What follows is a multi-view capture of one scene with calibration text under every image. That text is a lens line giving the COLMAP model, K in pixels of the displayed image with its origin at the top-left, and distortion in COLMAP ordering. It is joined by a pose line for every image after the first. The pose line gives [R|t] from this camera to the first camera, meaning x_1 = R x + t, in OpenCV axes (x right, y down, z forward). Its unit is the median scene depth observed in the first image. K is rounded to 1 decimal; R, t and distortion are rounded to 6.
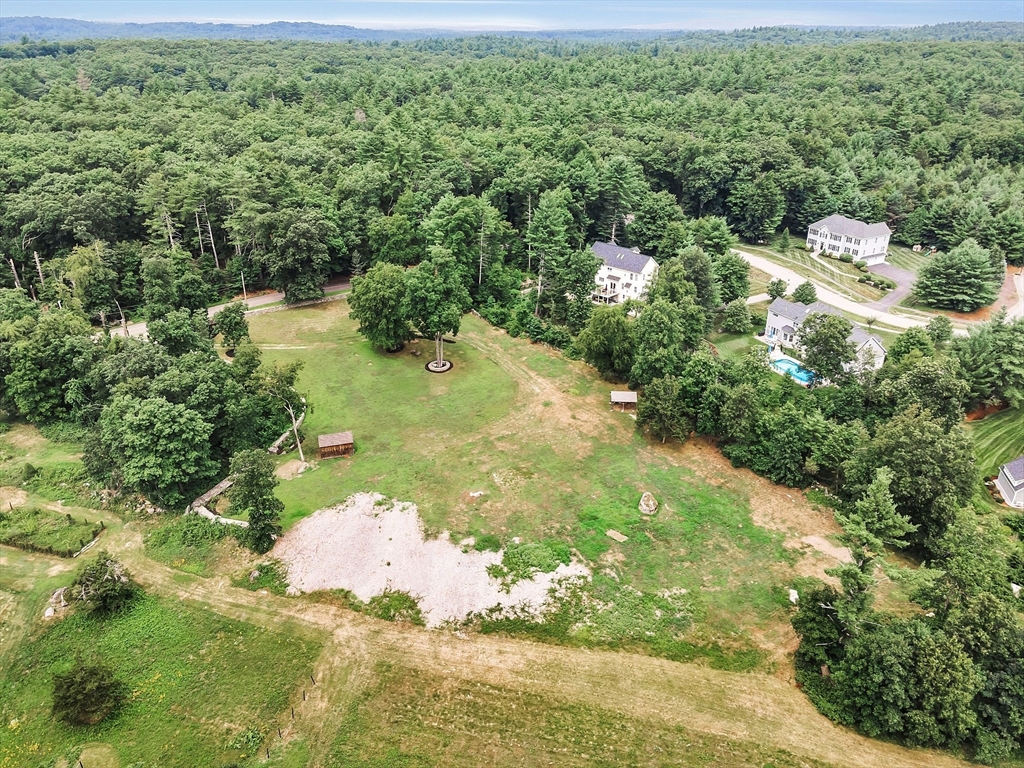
lens RADIAL K [[752.6, 0, 512.0], [0, 752.6, 384.0], [0, 0, 1]] dist [0.005660, 0.063915]
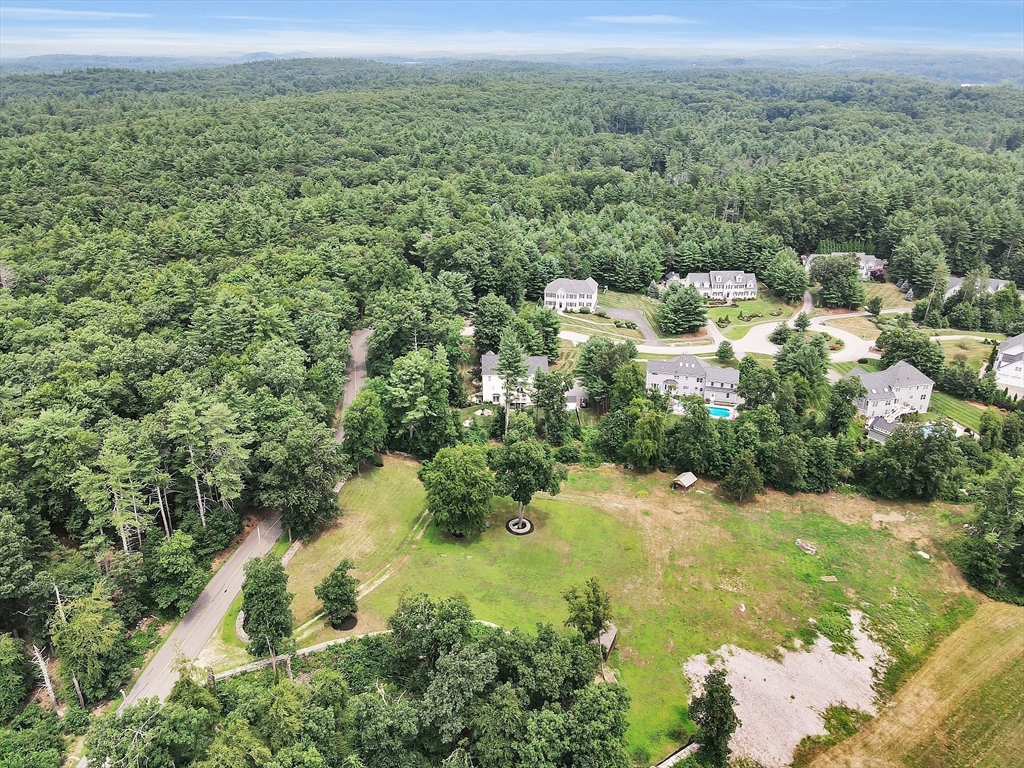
lens RADIAL K [[752.7, 0, 512.0], [0, 752.7, 384.0], [0, 0, 1]] dist [0.007153, 0.008256]
pose [[0.656229, -0.306294, 0.689600, -0.859676], [0.321330, 0.940335, 0.111880, -0.369442], [-0.682723, 0.148170, 0.715496, 0.330592]]
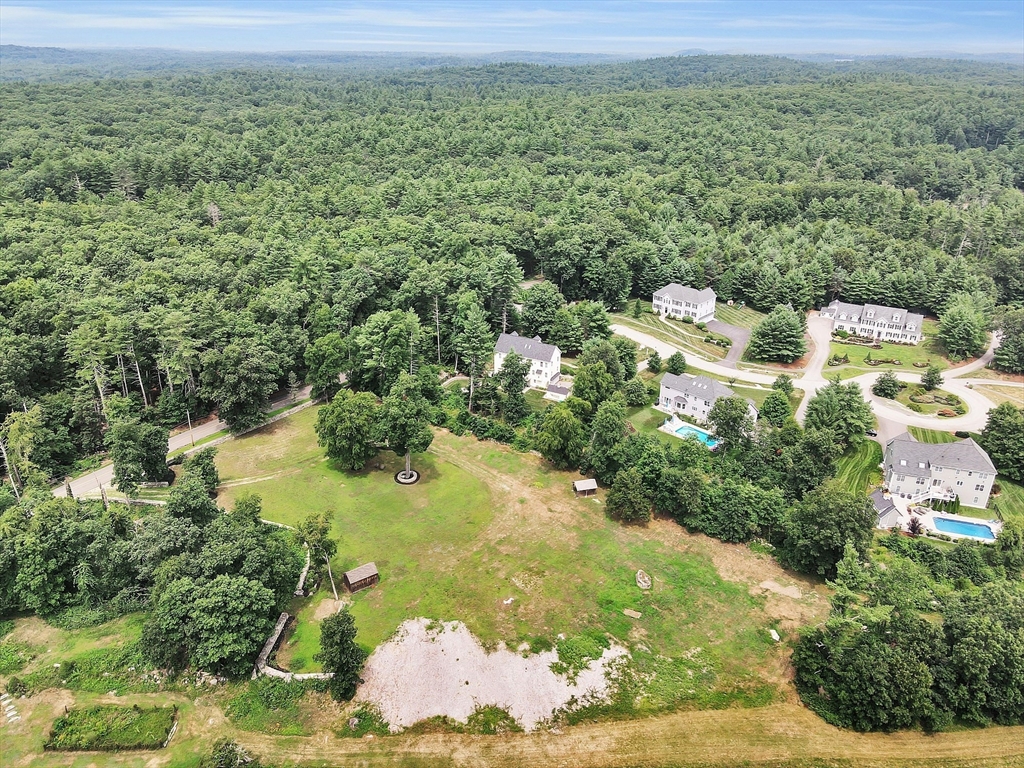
lens RADIAL K [[752.7, 0, 512.0], [0, 752.7, 384.0], [0, 0, 1]] dist [0.007153, 0.008256]
pose [[0.948630, -0.124965, 0.290662, -0.302471], [0.129534, 0.991569, 0.003547, -0.168715], [-0.288654, 0.034286, 0.956819, -0.112066]]
